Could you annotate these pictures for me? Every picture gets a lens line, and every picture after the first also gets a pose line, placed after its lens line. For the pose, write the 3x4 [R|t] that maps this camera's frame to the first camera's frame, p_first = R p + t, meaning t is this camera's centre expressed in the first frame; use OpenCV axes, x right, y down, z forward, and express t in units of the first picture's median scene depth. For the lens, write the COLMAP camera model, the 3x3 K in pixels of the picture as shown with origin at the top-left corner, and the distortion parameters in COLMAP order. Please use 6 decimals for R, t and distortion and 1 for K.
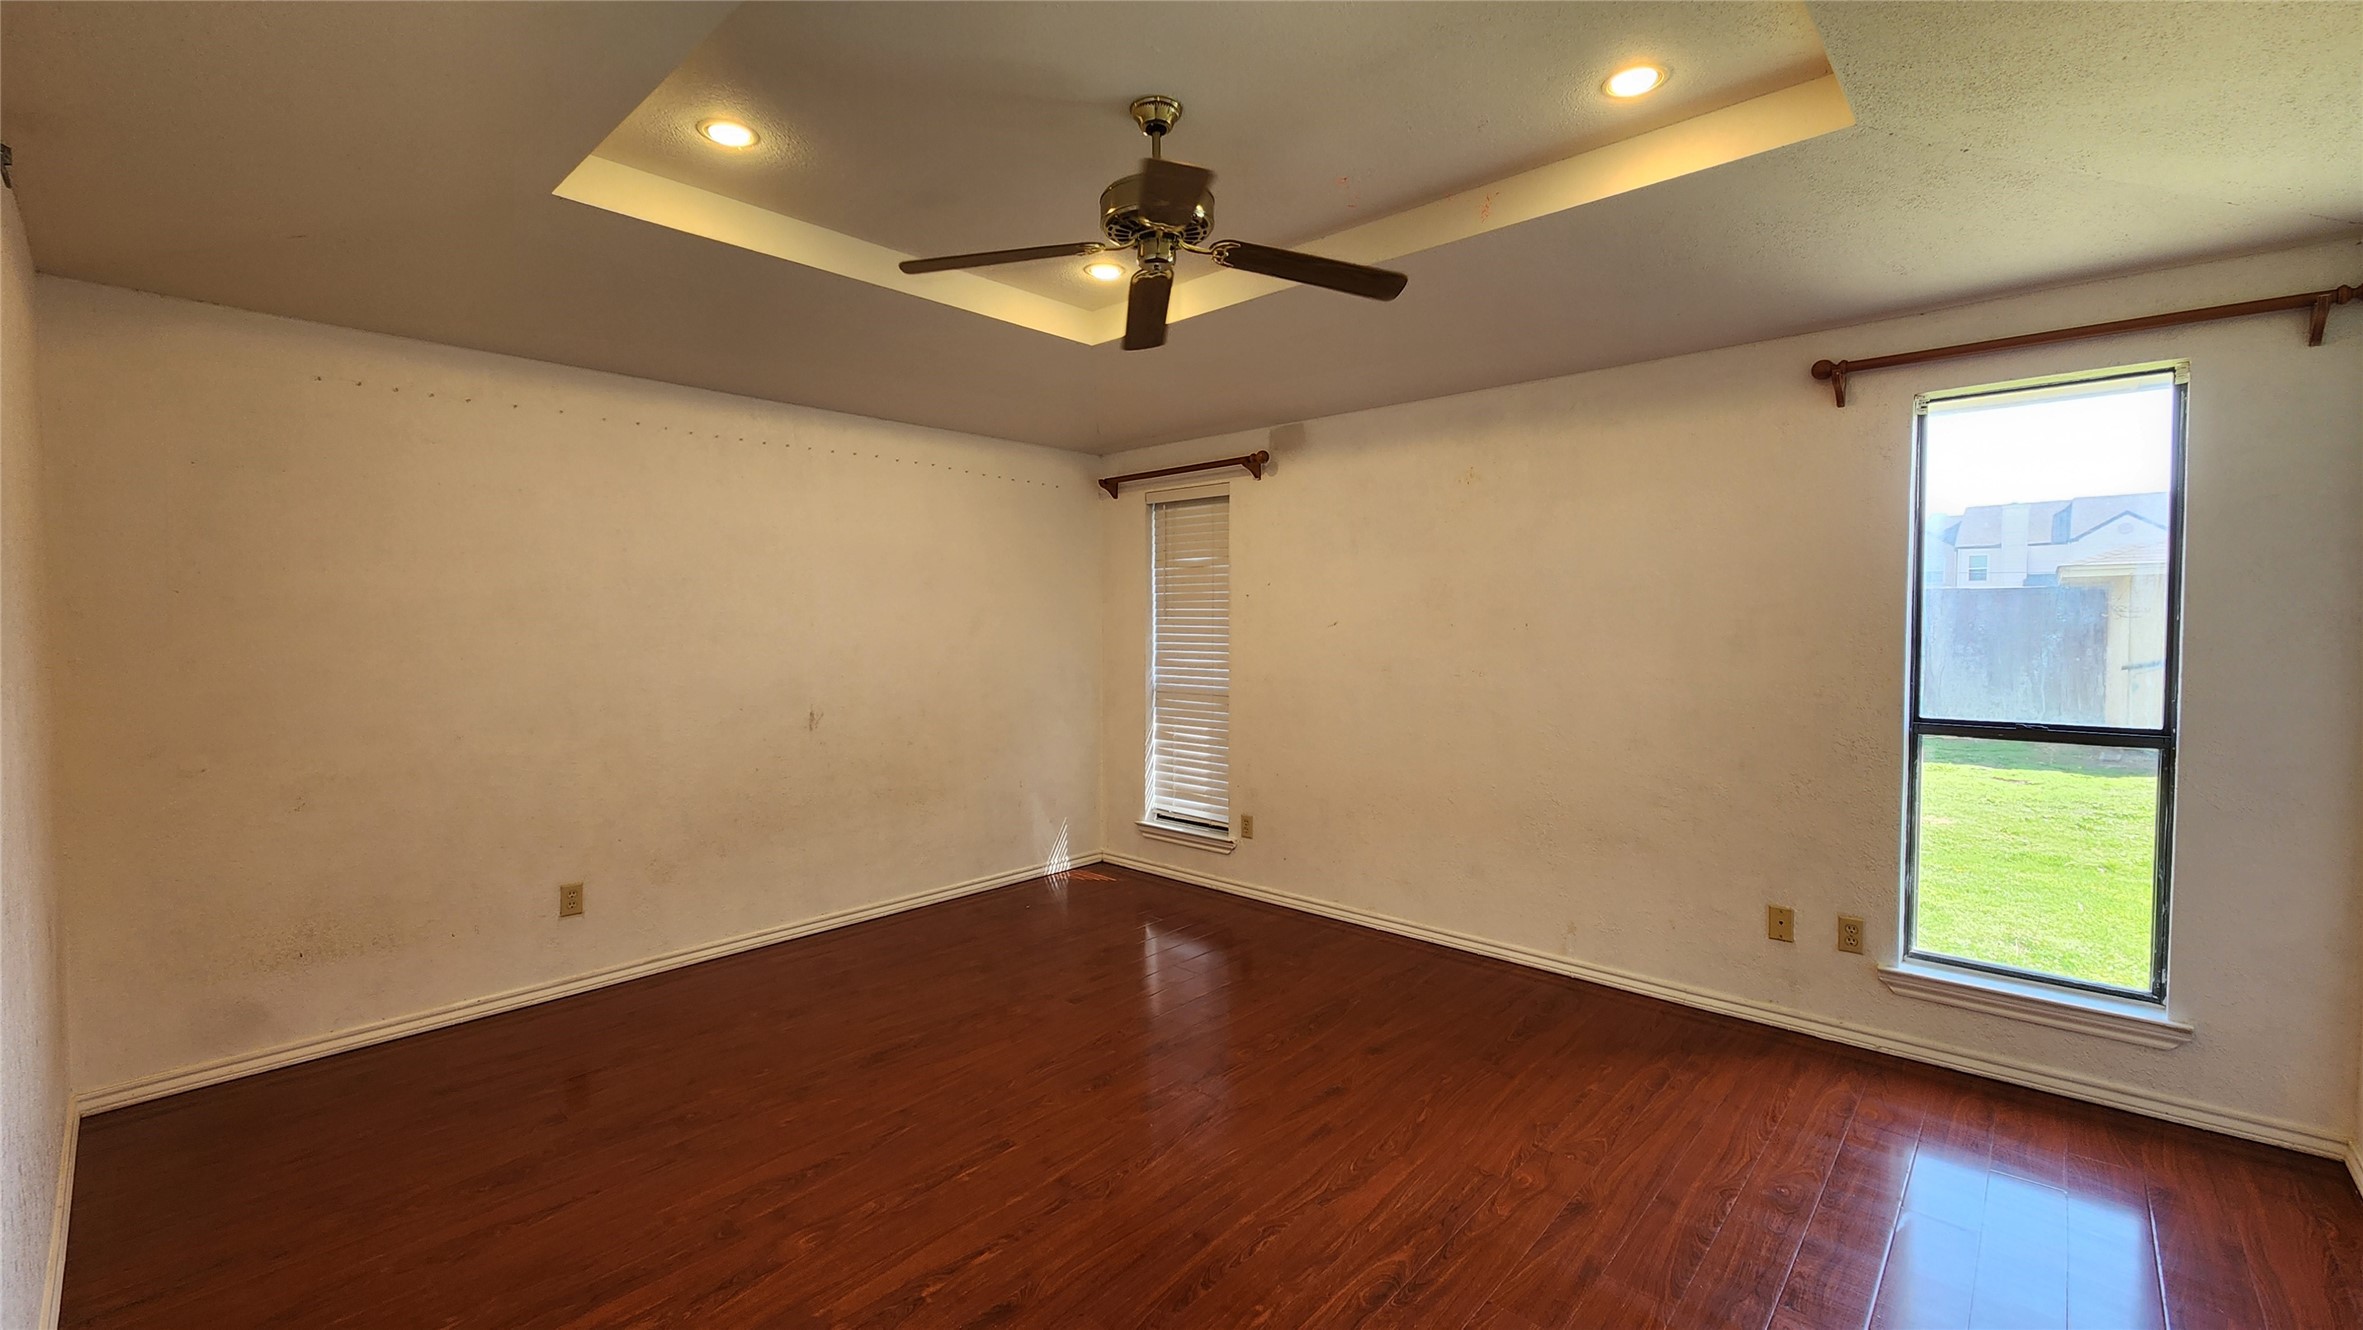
lens RADIAL K [[970.9, 0, 1189.4], [0, 970.9, 645.1], [0, 0, 1]] dist [0.001173, -0.000263]
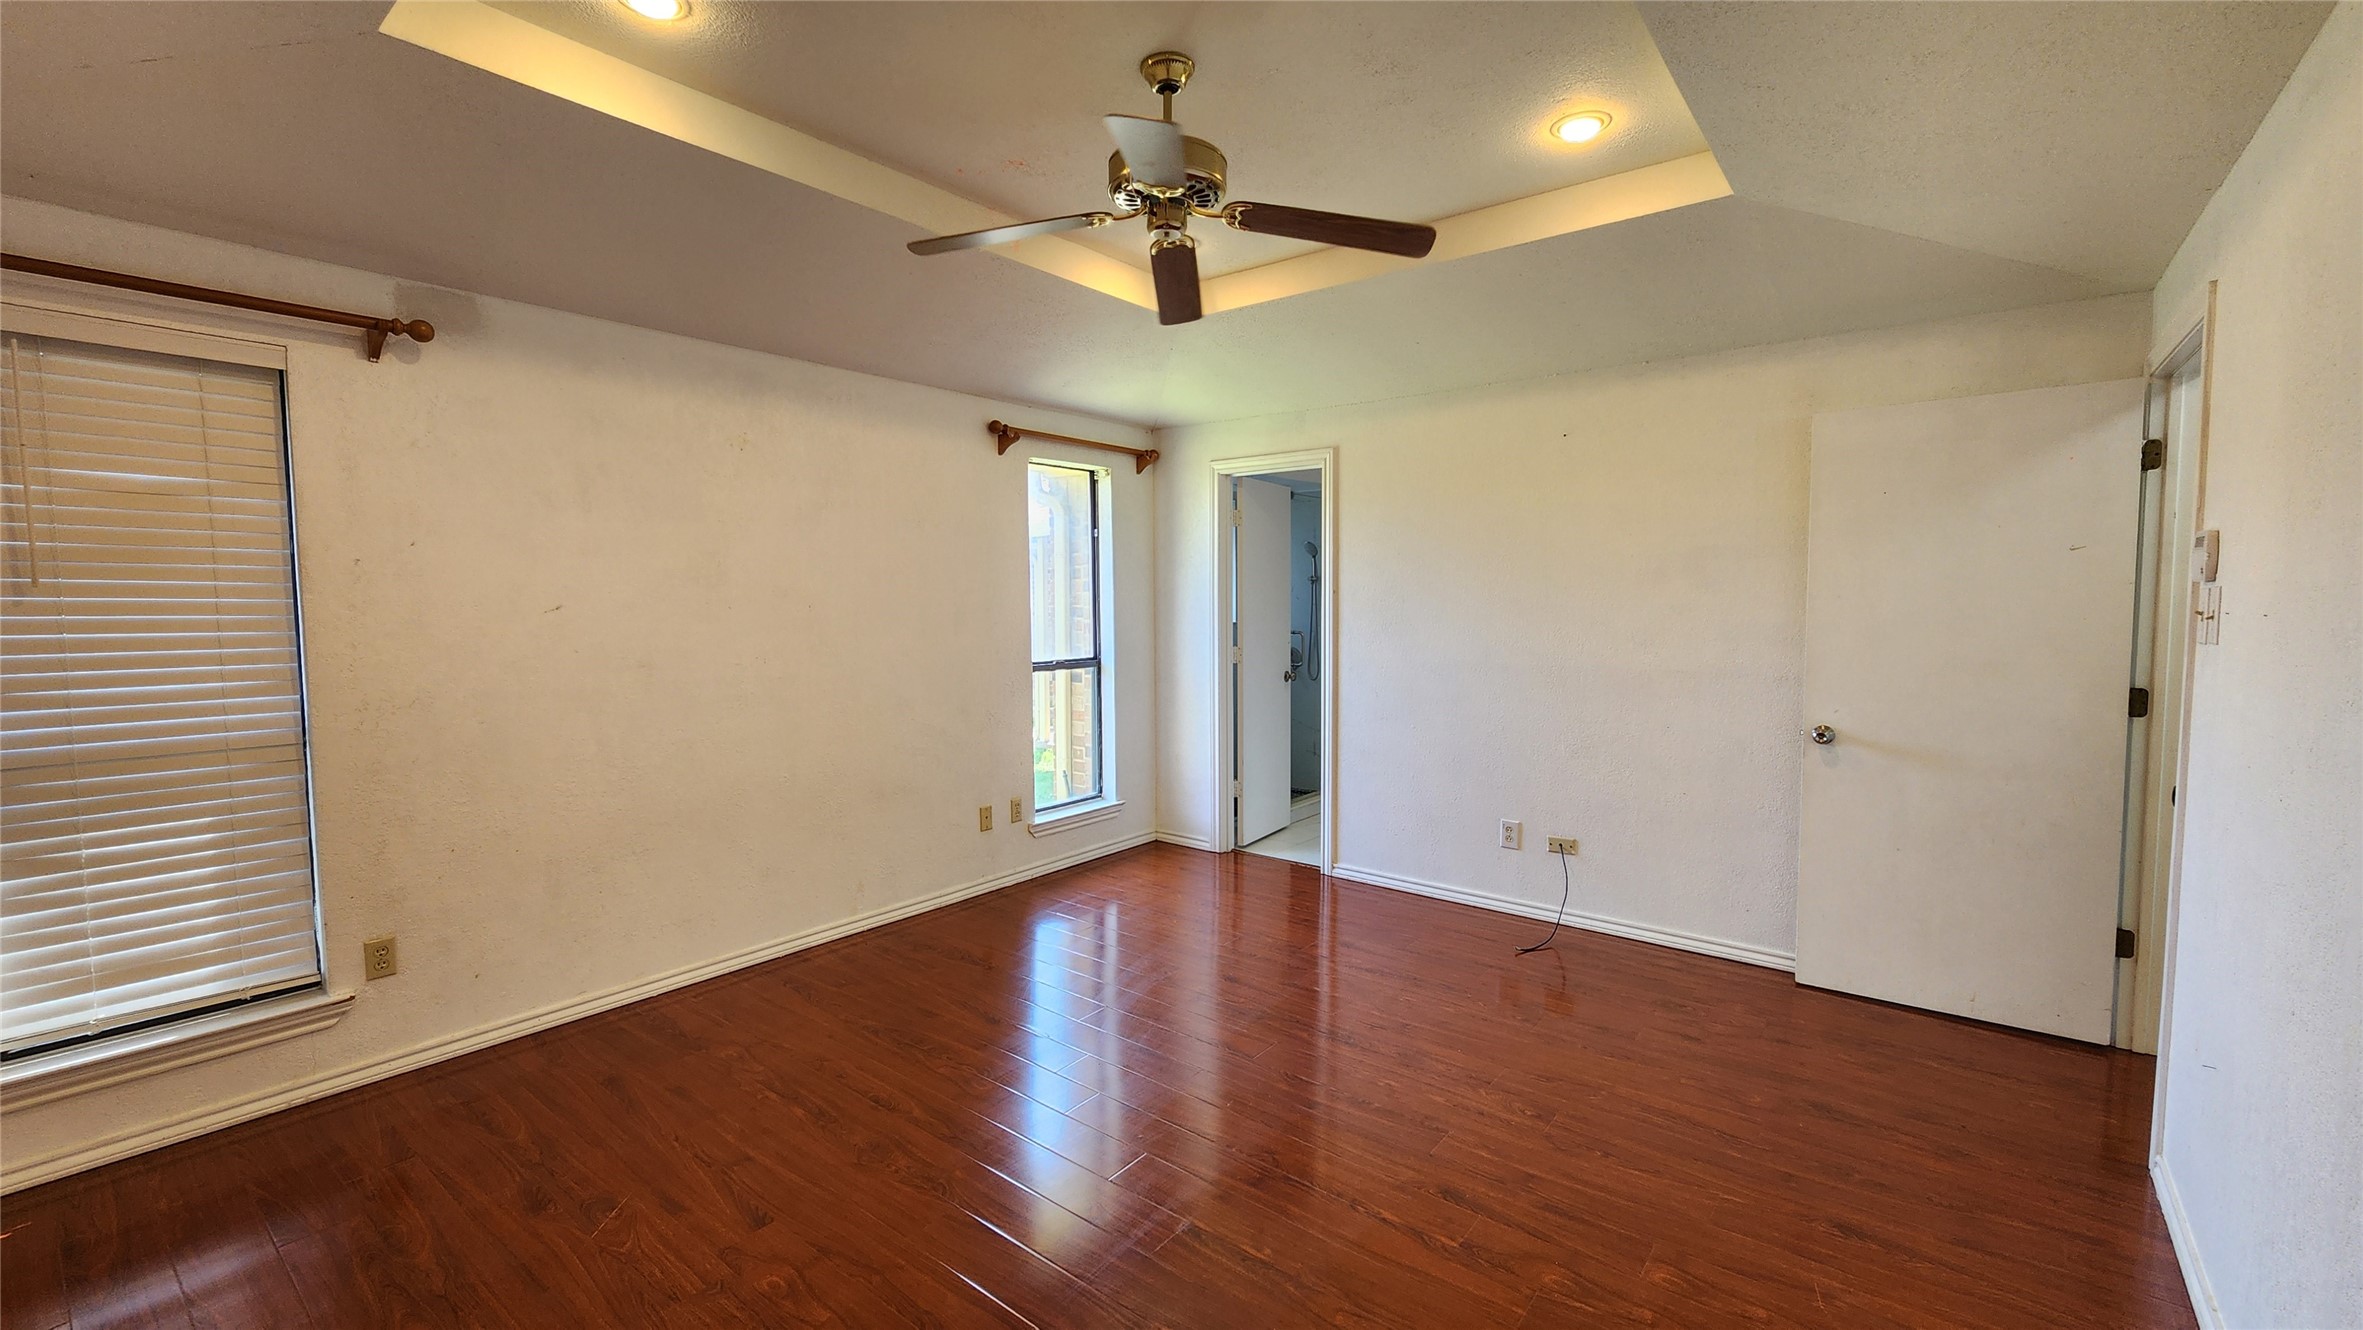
lens RADIAL K [[970.9, 0, 1182.0], [0, 970.9, 659.7], [0, 0, 1]] dist [0.001173, -0.000263]
pose [[-0.071287, -0.061287, 0.995571, -0.673331], [0.028332, 0.997583, 0.063439, -0.019012], [-0.997053, 0.032729, -0.069379, 0.687967]]
